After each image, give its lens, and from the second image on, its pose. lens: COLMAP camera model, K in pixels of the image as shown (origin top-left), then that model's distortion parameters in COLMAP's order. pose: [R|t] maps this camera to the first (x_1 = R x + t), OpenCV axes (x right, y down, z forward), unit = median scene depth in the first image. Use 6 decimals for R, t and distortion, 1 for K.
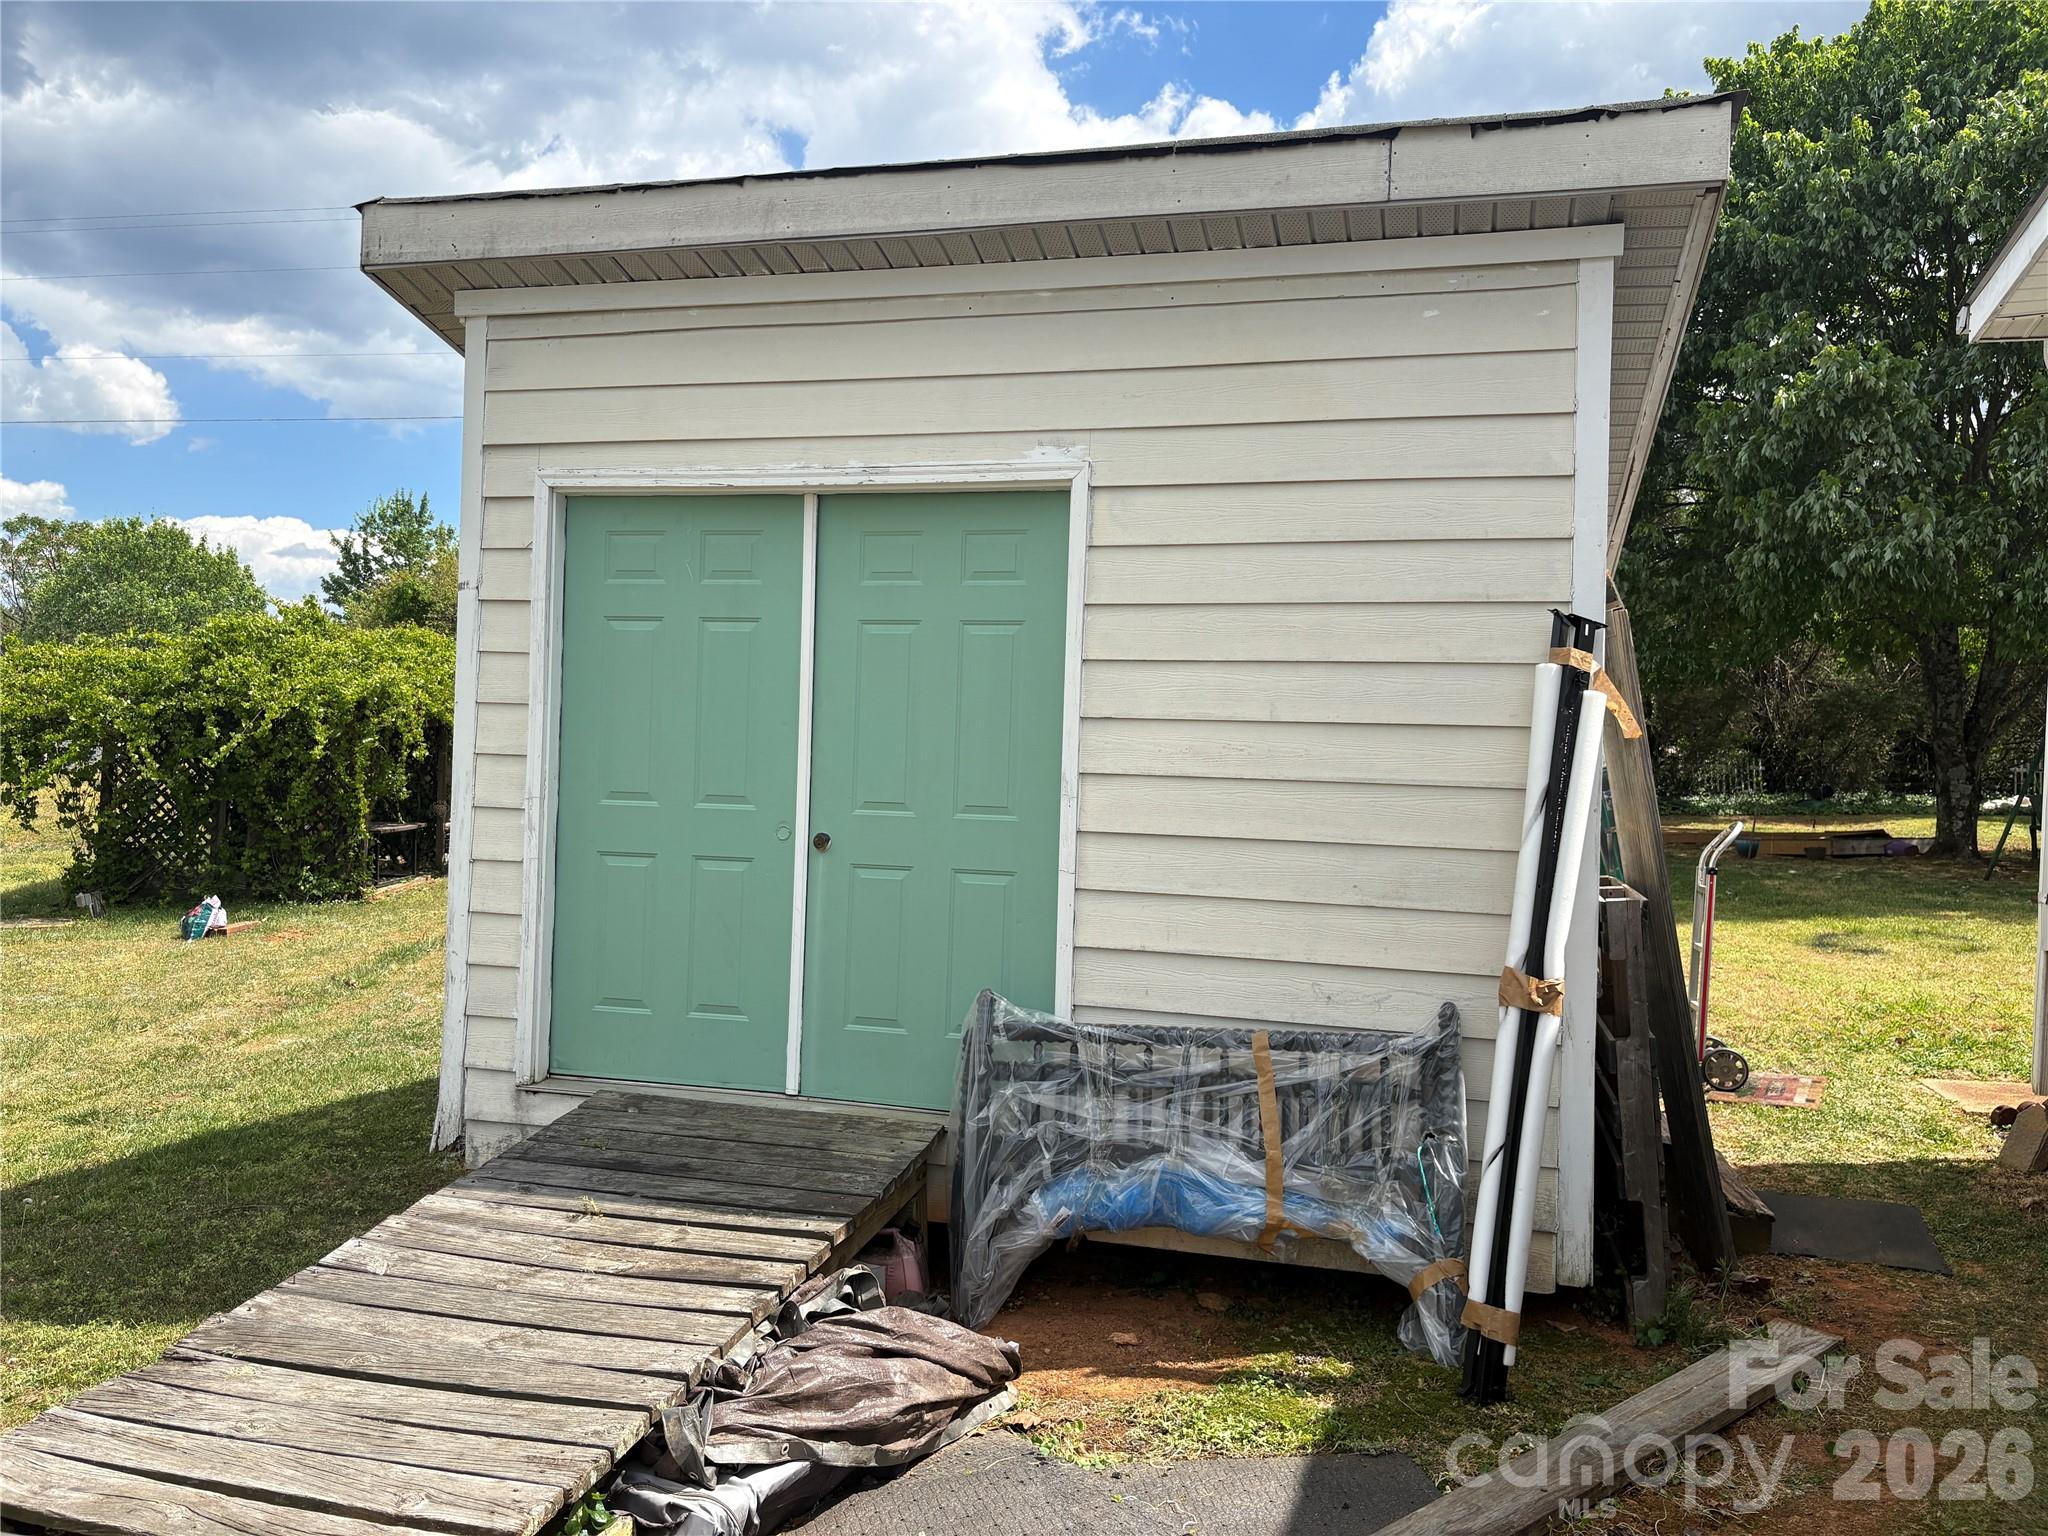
lens RADIAL K [[1556.3, 0, 1019.1], [0, 1556.3, 779.6], [0, 0, 1]] dist [0.048044, -0.056752]
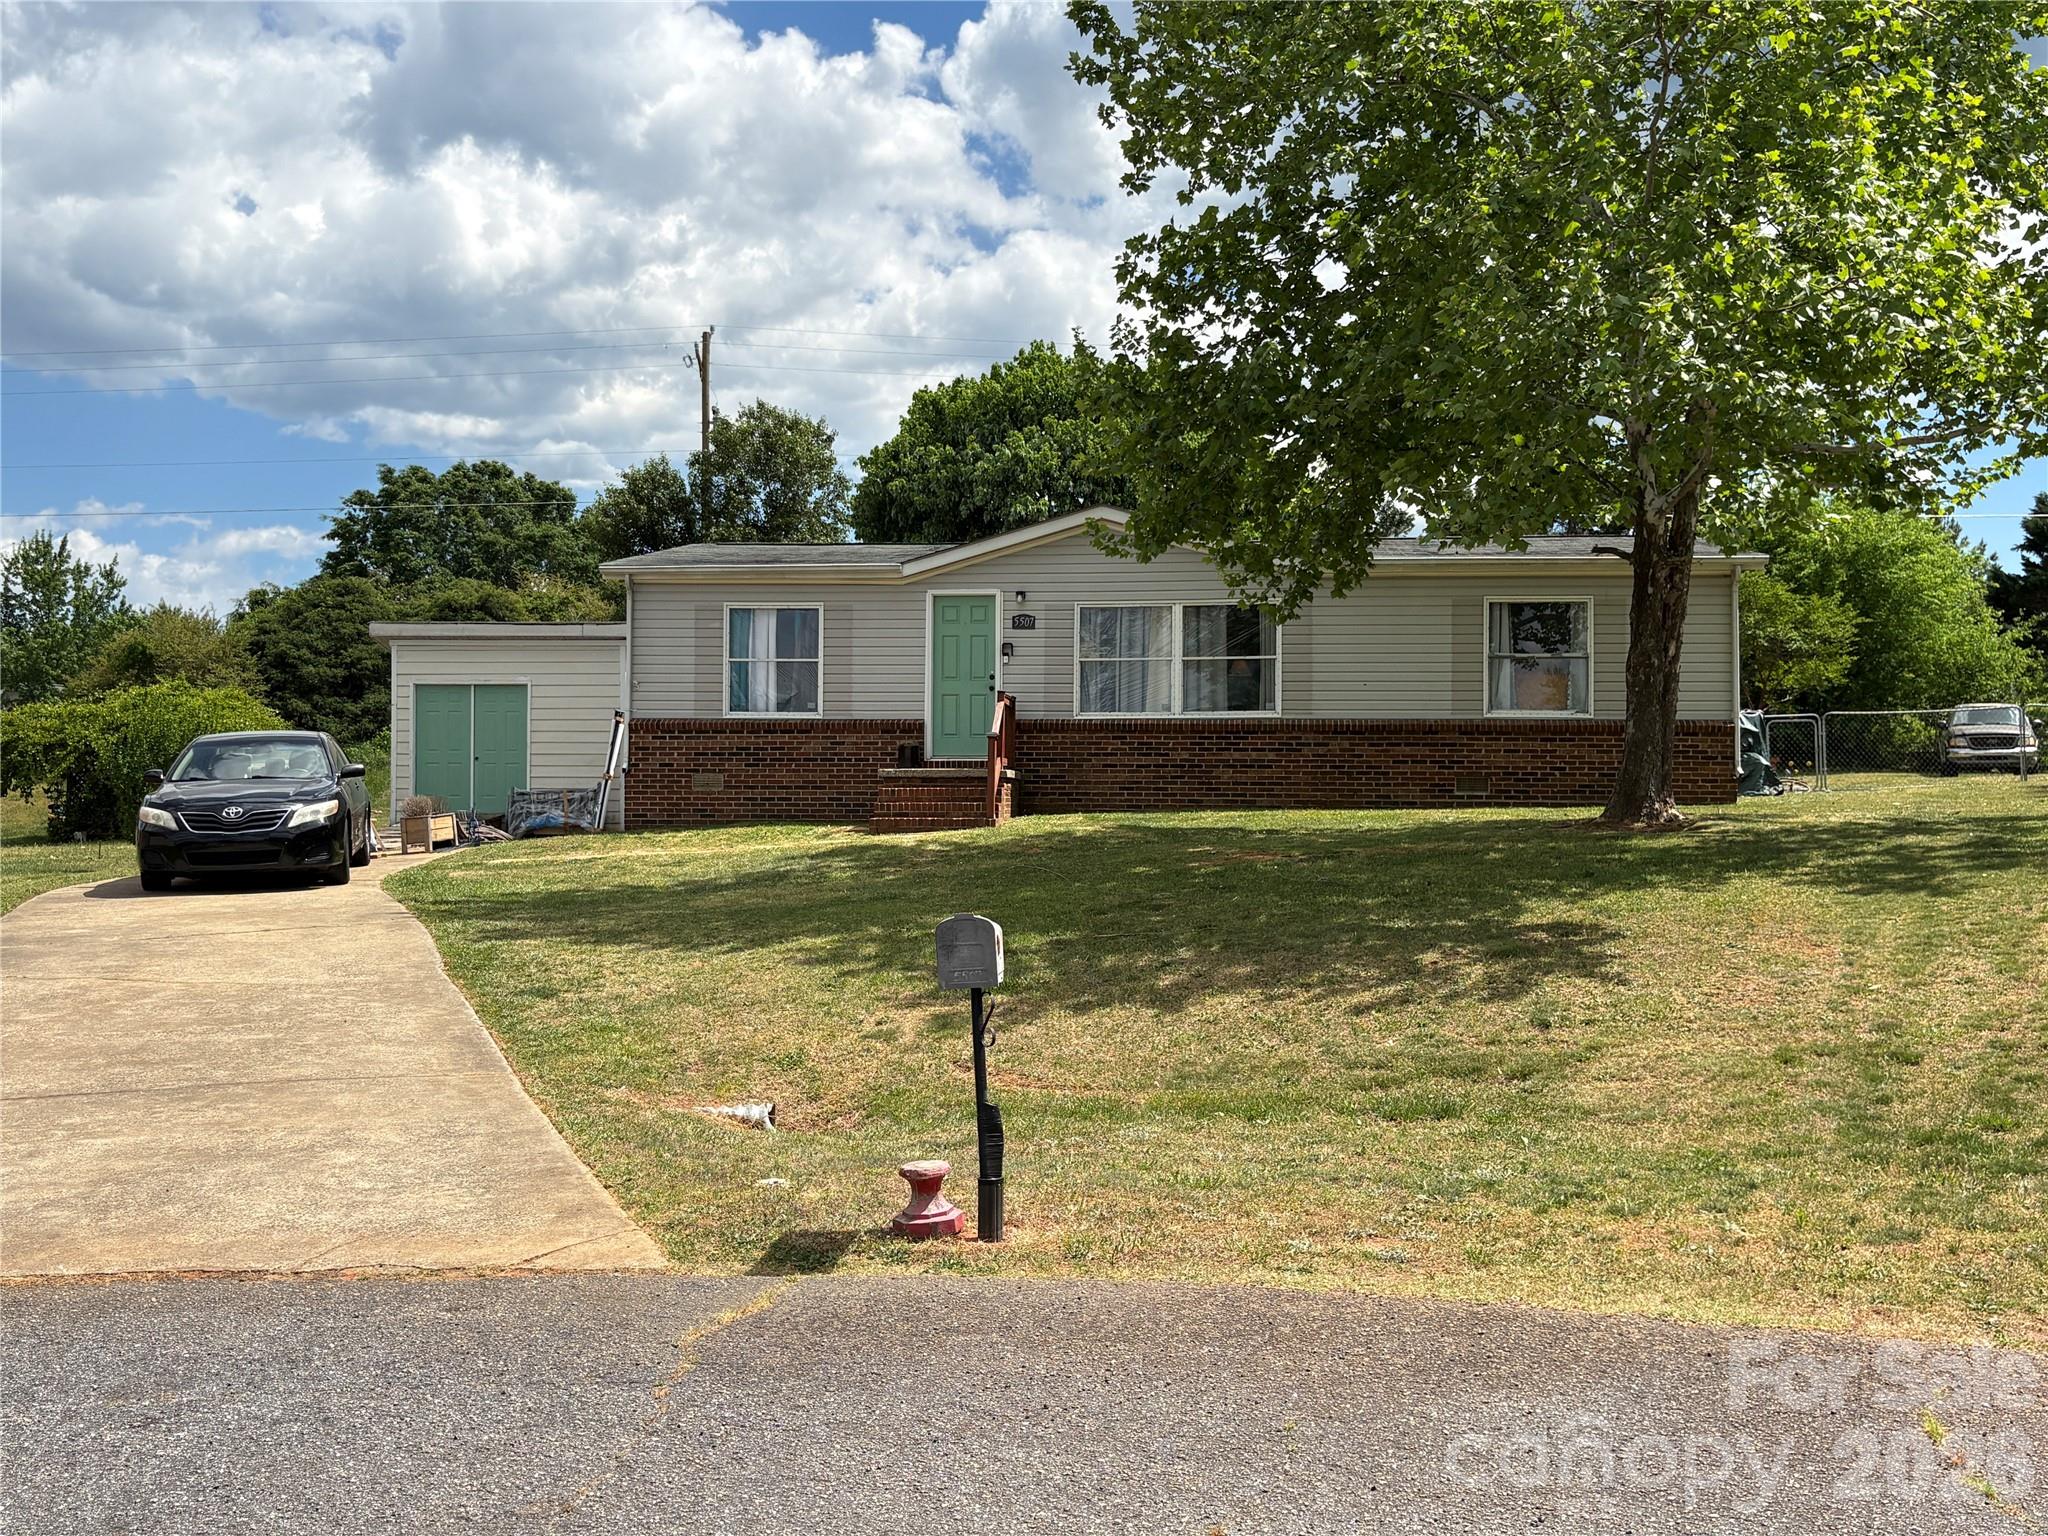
lens RADIAL K [[2103.0, 0, 1017.6], [0, 2103.0, 768.7], [0, 0, 1]] dist [0.136583, 0.000000]
pose [[0.990213, -0.027108, 0.136910, 0.661694], [0.029733, 0.999410, -0.017169, 0.247333], [-0.136364, 0.021071, 0.990435, -6.025636]]
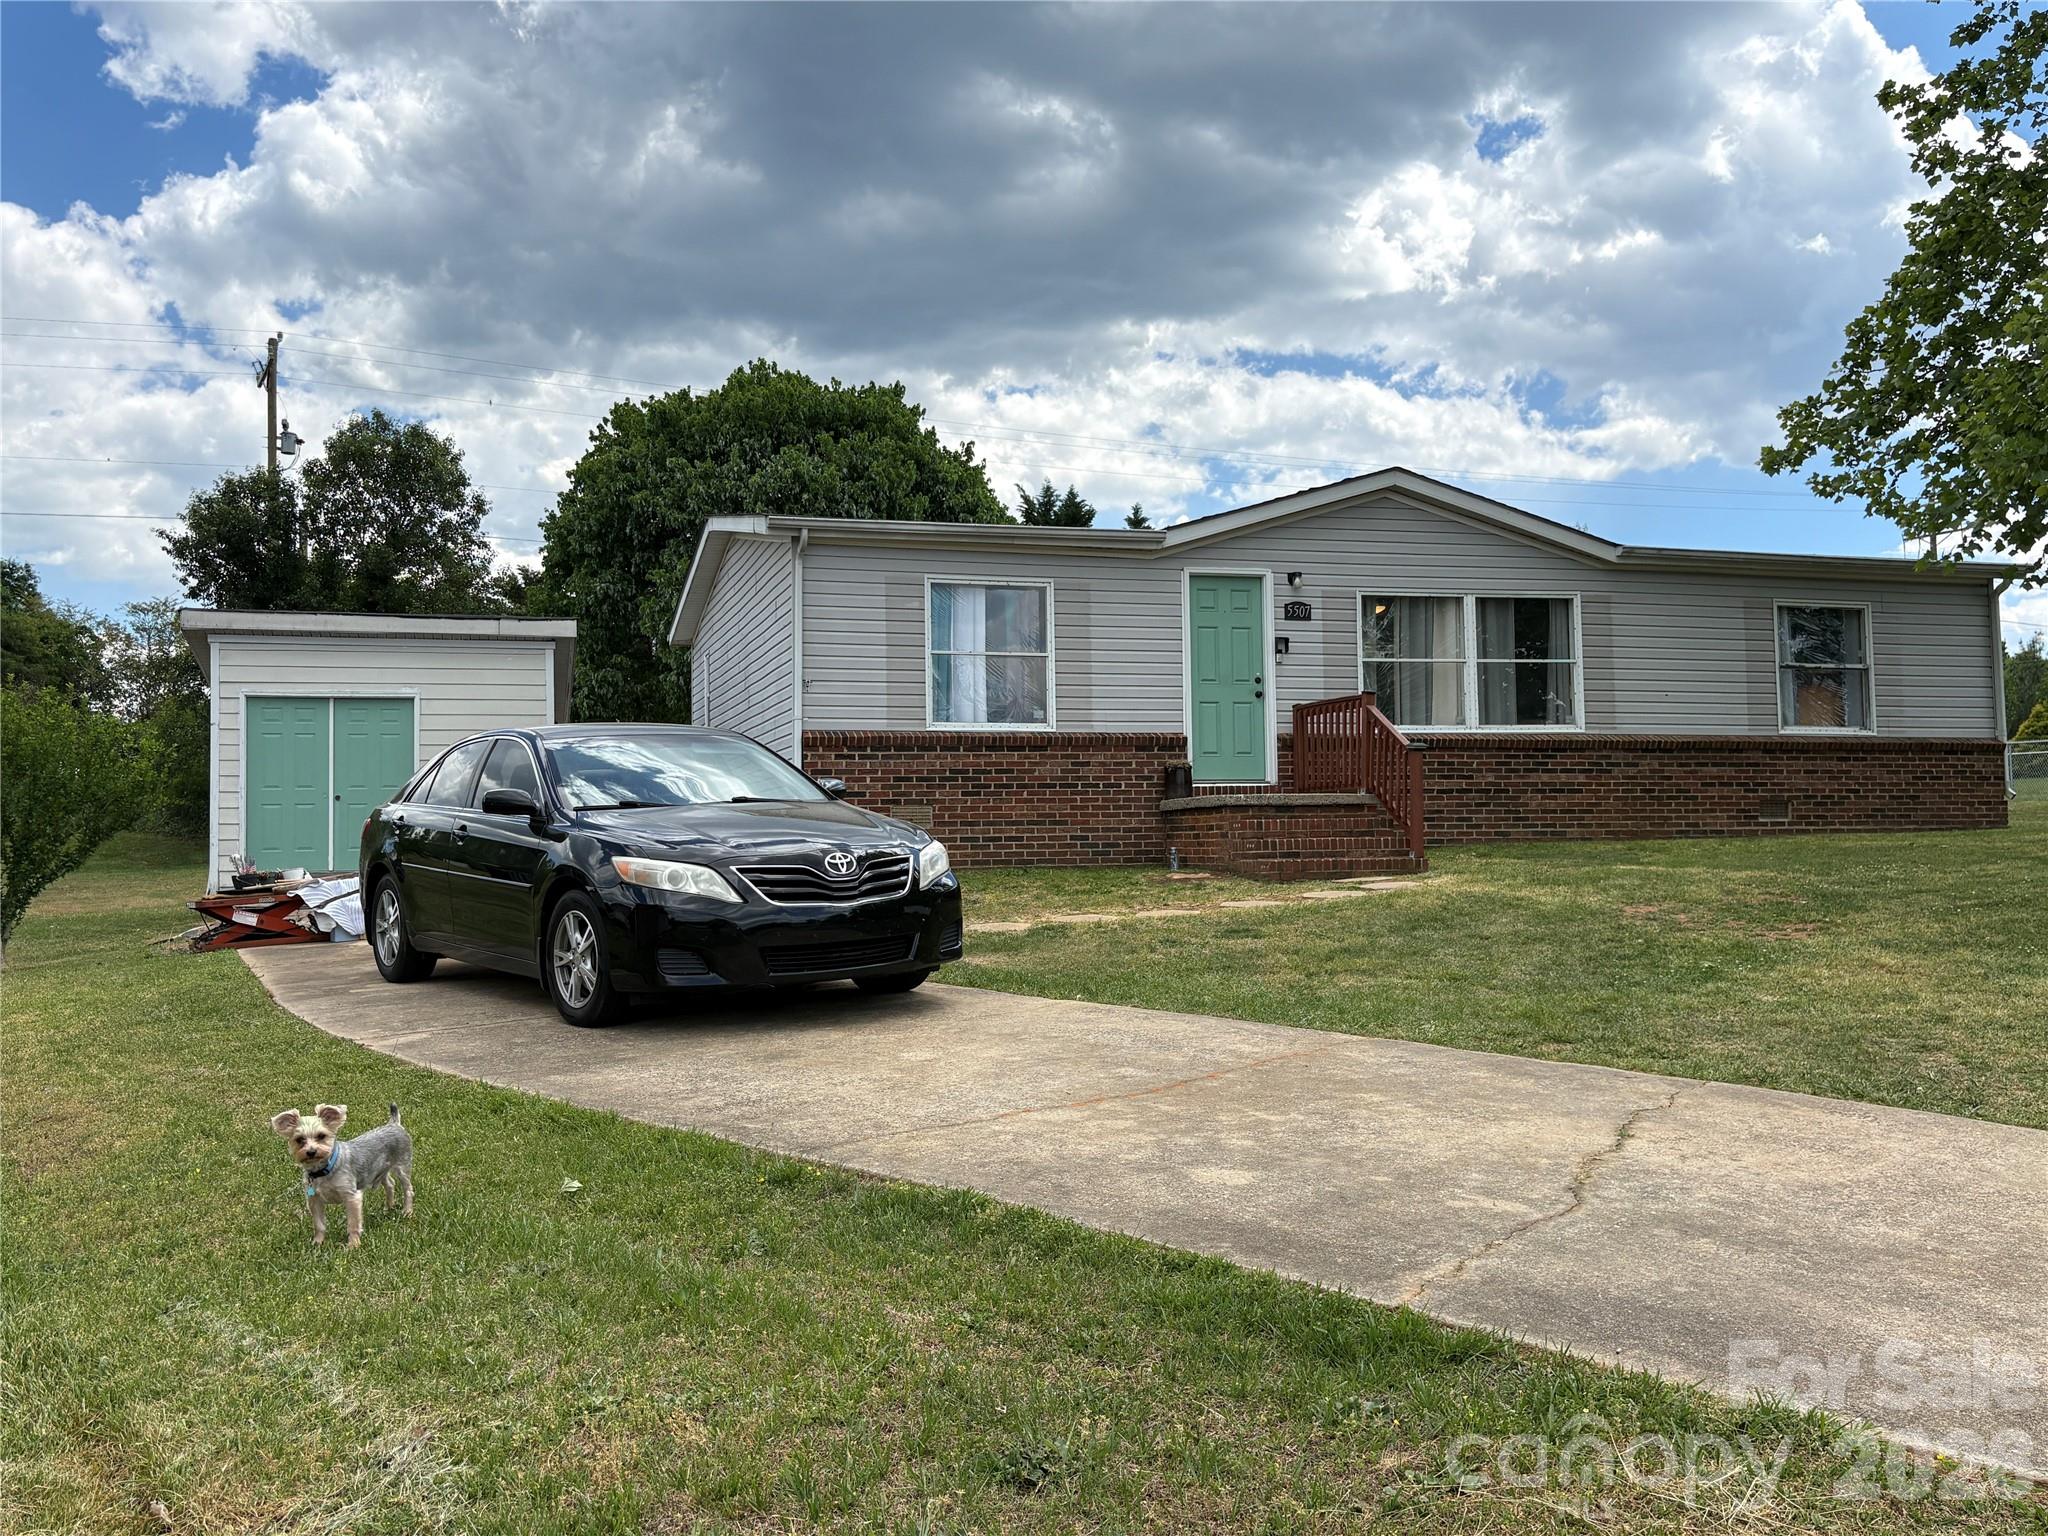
lens RADIAL K [[1757.9, 0, 1001.6], [0, 1757.9, 771.4], [0, 0, 1]] dist [0.071274, -0.164362]
pose [[0.857777, -0.023920, 0.513465, -0.961642], [0.046296, 0.998452, -0.030827, 0.186907], [-0.511932, 0.050214, 0.857557, -3.417470]]
